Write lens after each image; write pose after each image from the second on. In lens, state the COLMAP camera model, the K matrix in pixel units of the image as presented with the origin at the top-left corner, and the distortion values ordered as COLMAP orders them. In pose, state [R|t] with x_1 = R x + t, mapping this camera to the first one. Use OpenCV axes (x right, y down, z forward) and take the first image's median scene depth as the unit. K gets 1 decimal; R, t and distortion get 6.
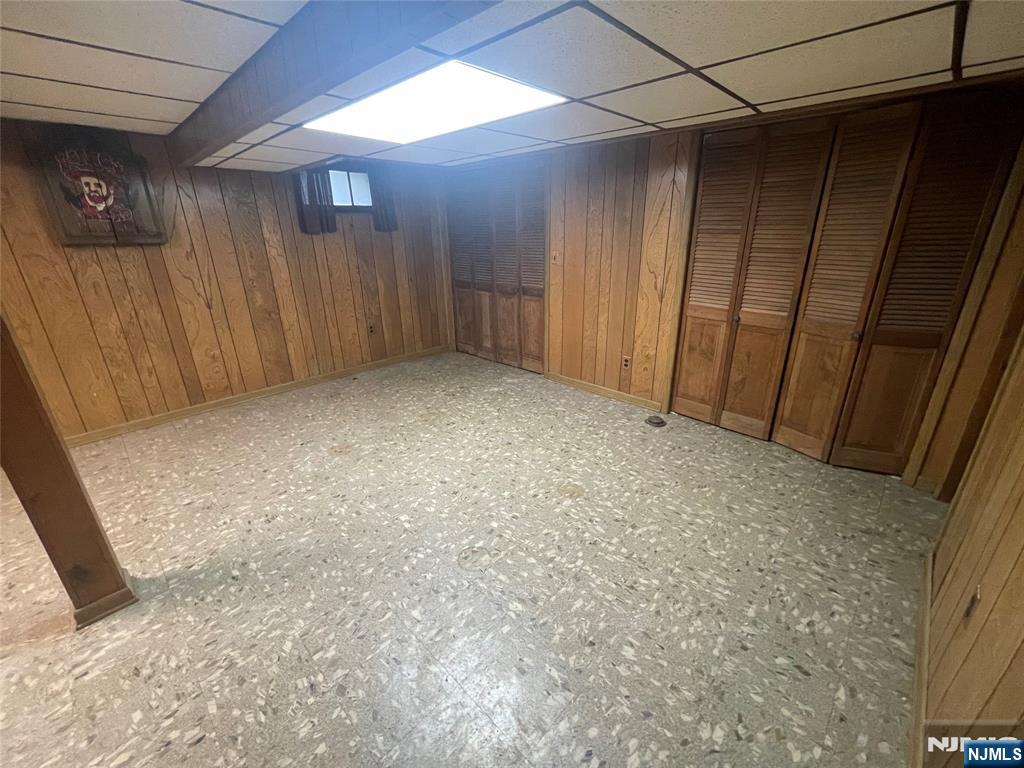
lens RADIAL K [[418.9, 0, 512.9], [0, 418.9, 383.4], [0, 0, 1]] dist [-0.004207, 0.000704]
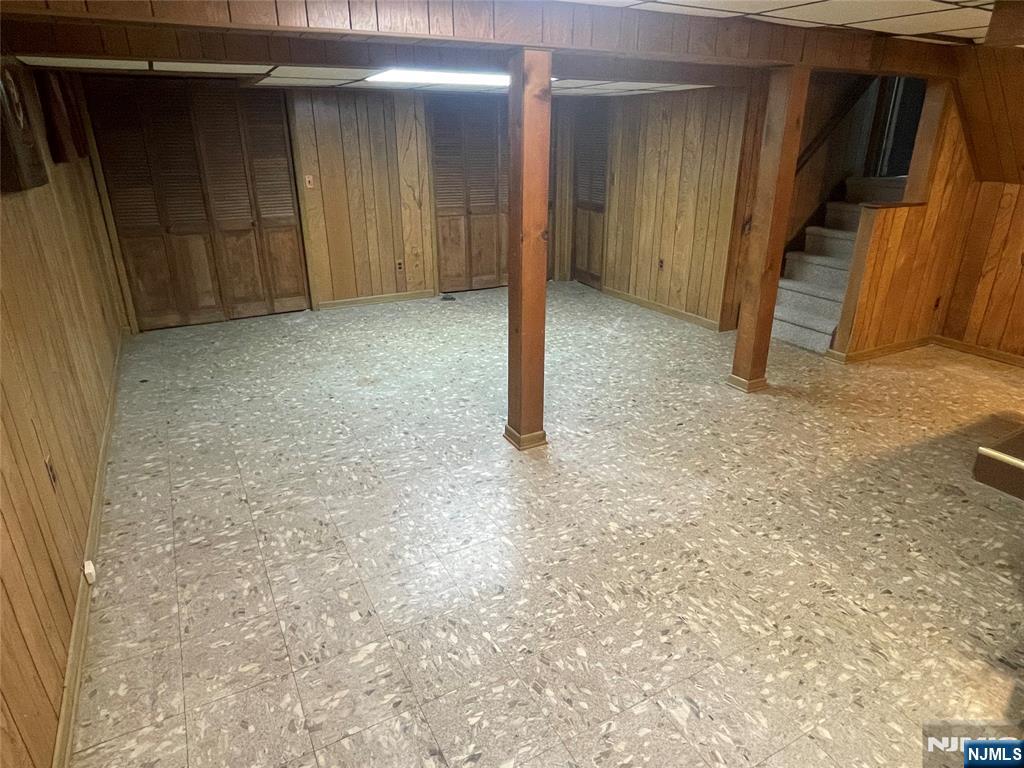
lens RADIAL K [[617.0, 0, 510.3], [0, 617.0, 382.6], [0, 0, 1]] dist [0.001627, 0.000449]
pose [[0.302302, -0.341875, 0.889795, -1.372267], [0.333280, 0.912462, 0.237354, -0.061290], [-0.893050, 0.224798, 0.389780, 0.123512]]
